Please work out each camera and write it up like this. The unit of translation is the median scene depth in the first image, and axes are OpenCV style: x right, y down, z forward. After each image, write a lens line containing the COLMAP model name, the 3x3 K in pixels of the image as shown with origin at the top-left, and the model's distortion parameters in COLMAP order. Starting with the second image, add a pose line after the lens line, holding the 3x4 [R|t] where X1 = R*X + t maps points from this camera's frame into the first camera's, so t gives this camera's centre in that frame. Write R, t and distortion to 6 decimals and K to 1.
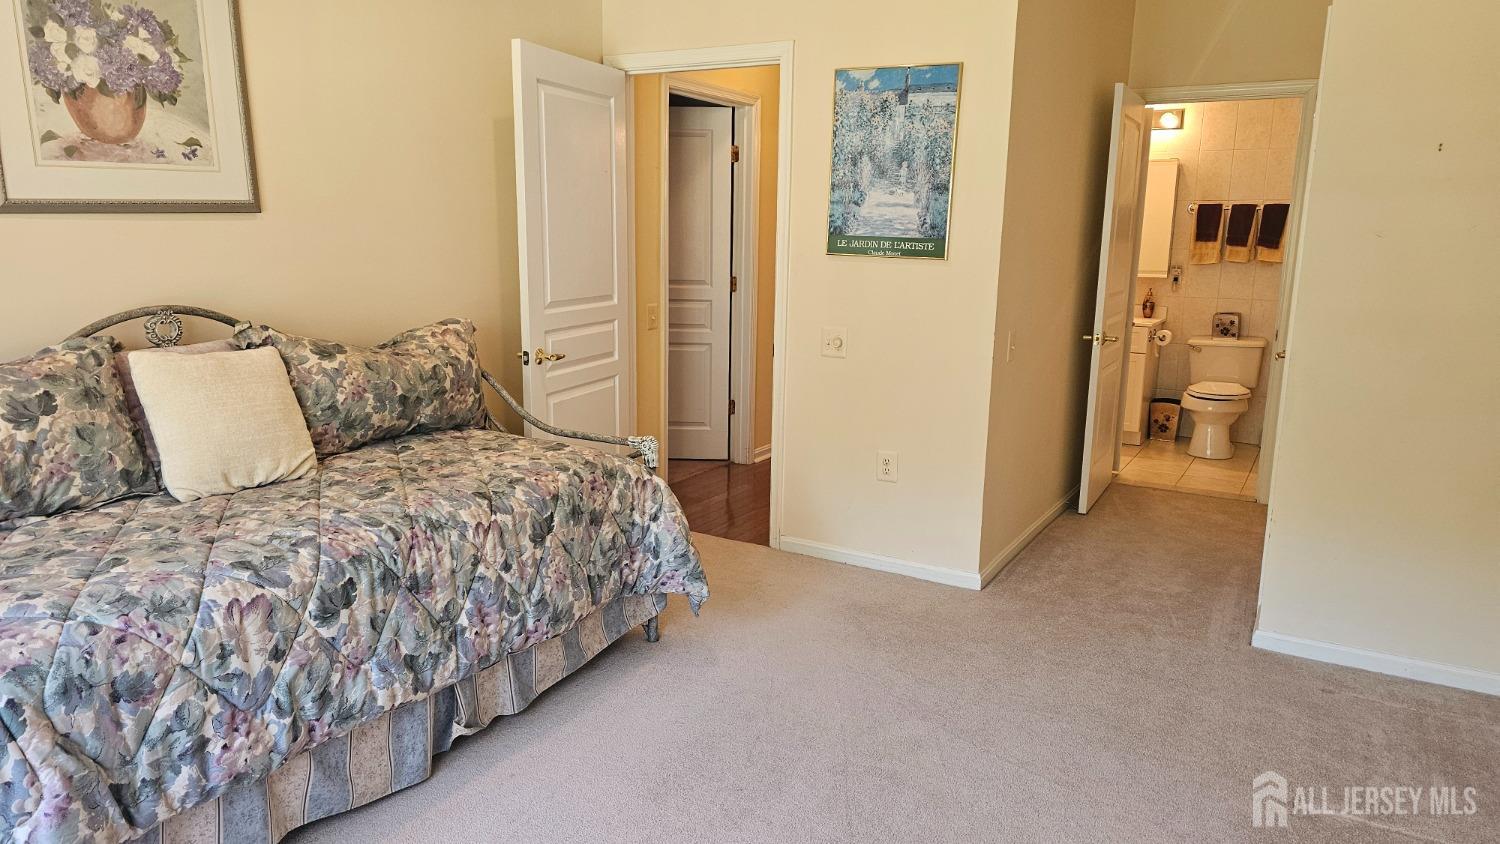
lens RADIAL K [[995.3, 0, 750.9], [0, 995.3, 416.5], [0, 0, 1]] dist [0.049877, -0.034320]
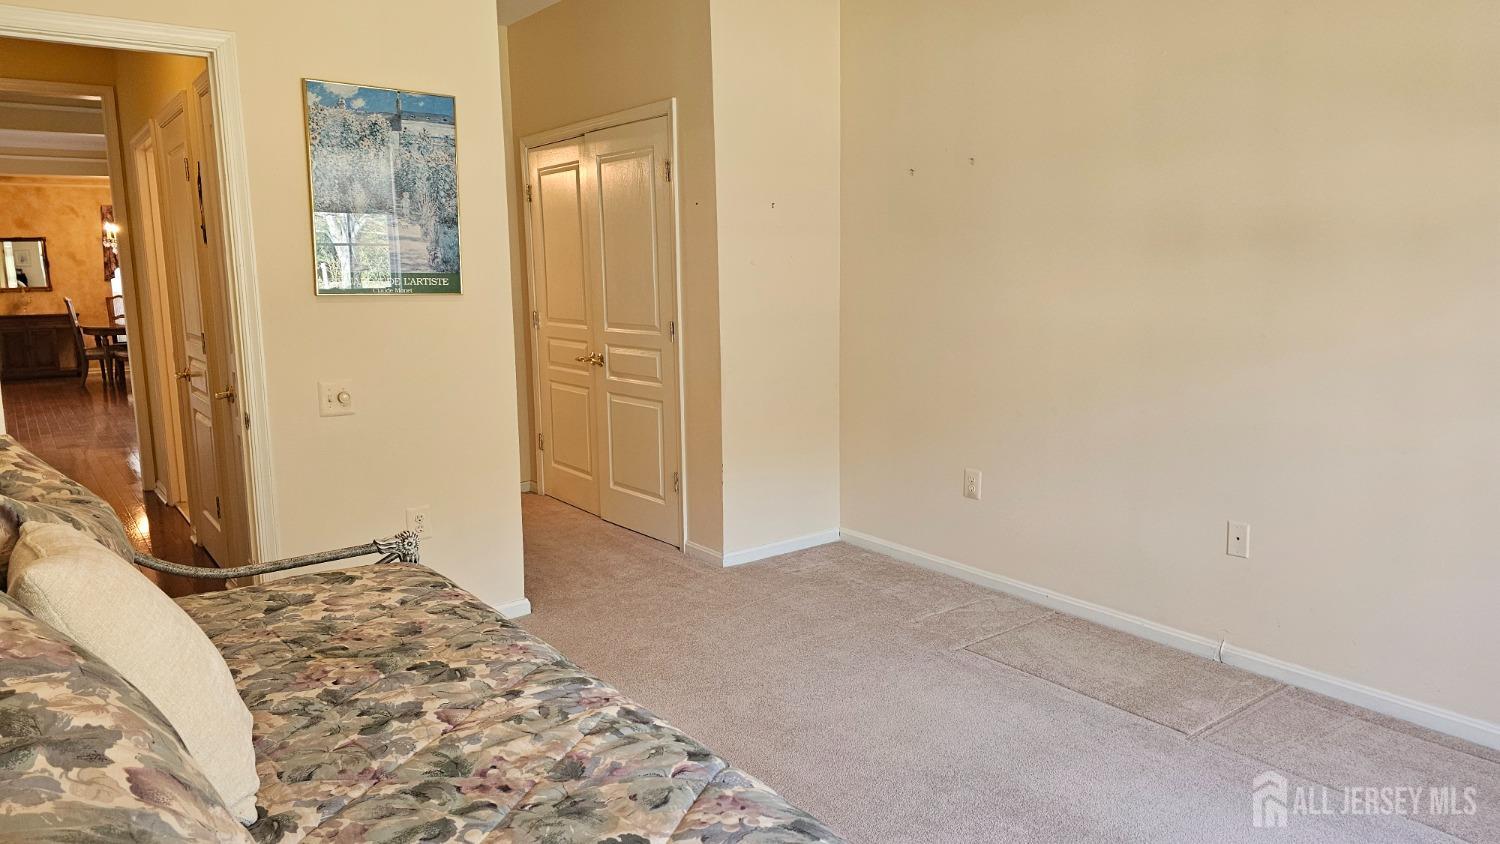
lens RADIAL K [[995.3, 0, 743.6], [0, 995.3, 410.7], [0, 0, 1]] dist [0.049877, -0.034320]
pose [[0.379787, -0.151645, 0.912560, -0.724908], [0.188696, 0.978431, 0.084060, -0.090376], [-0.905625, 0.140272, 0.400210, 0.445290]]
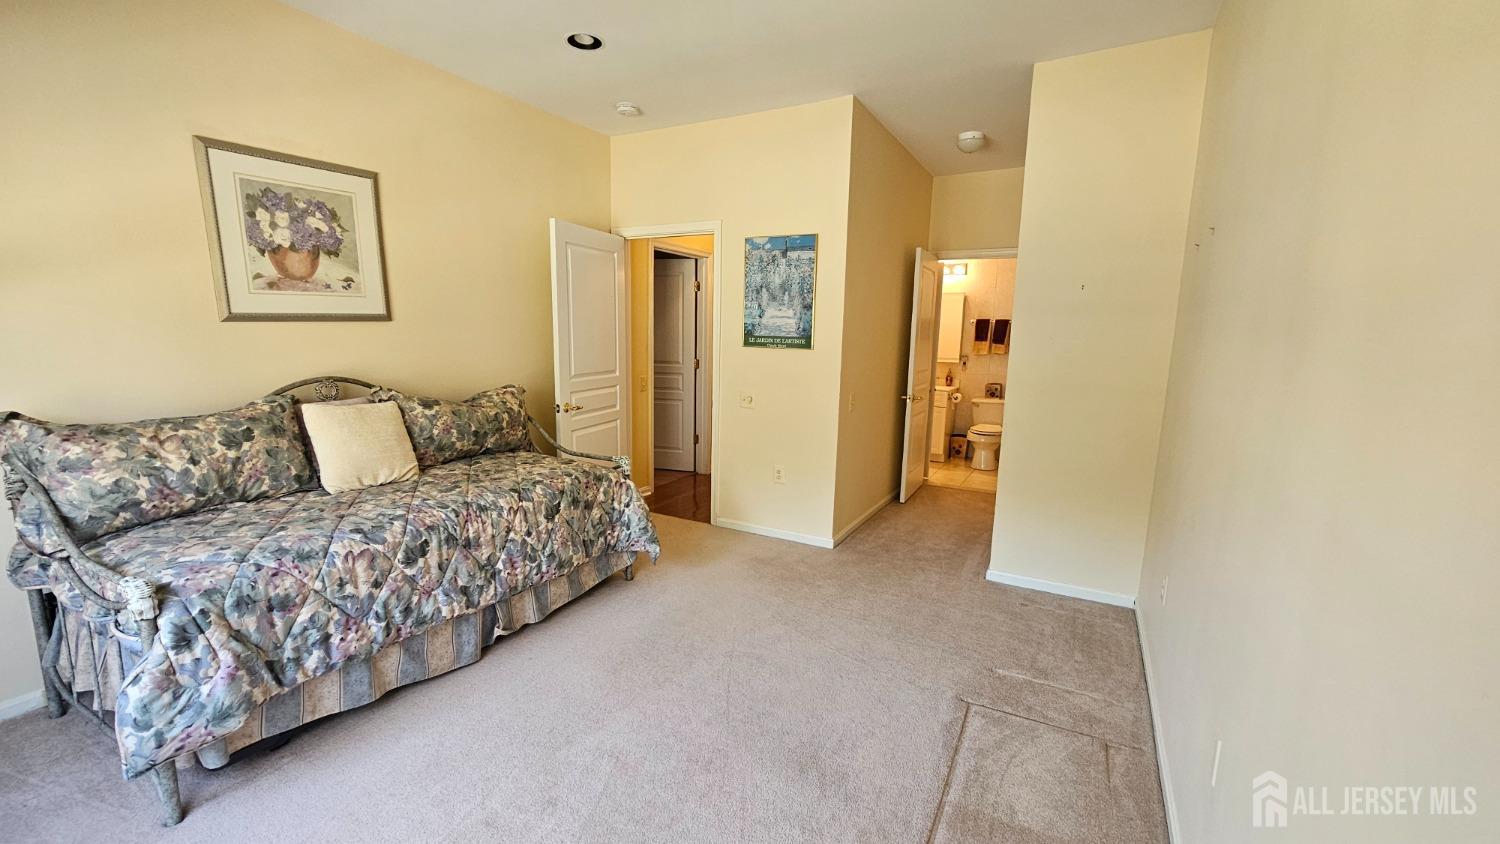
lens RADIAL K [[611.3, 0, 749.1], [0, 611.3, 434.3], [0, 0, 1]] dist [0.000755, -0.000701]
pose [[0.999771, 0.000023, 0.021410, 0.083478], [0.000423, 0.999783, -0.020813, 0.005971], [-0.021406, 0.020817, 0.999554, -0.021232]]
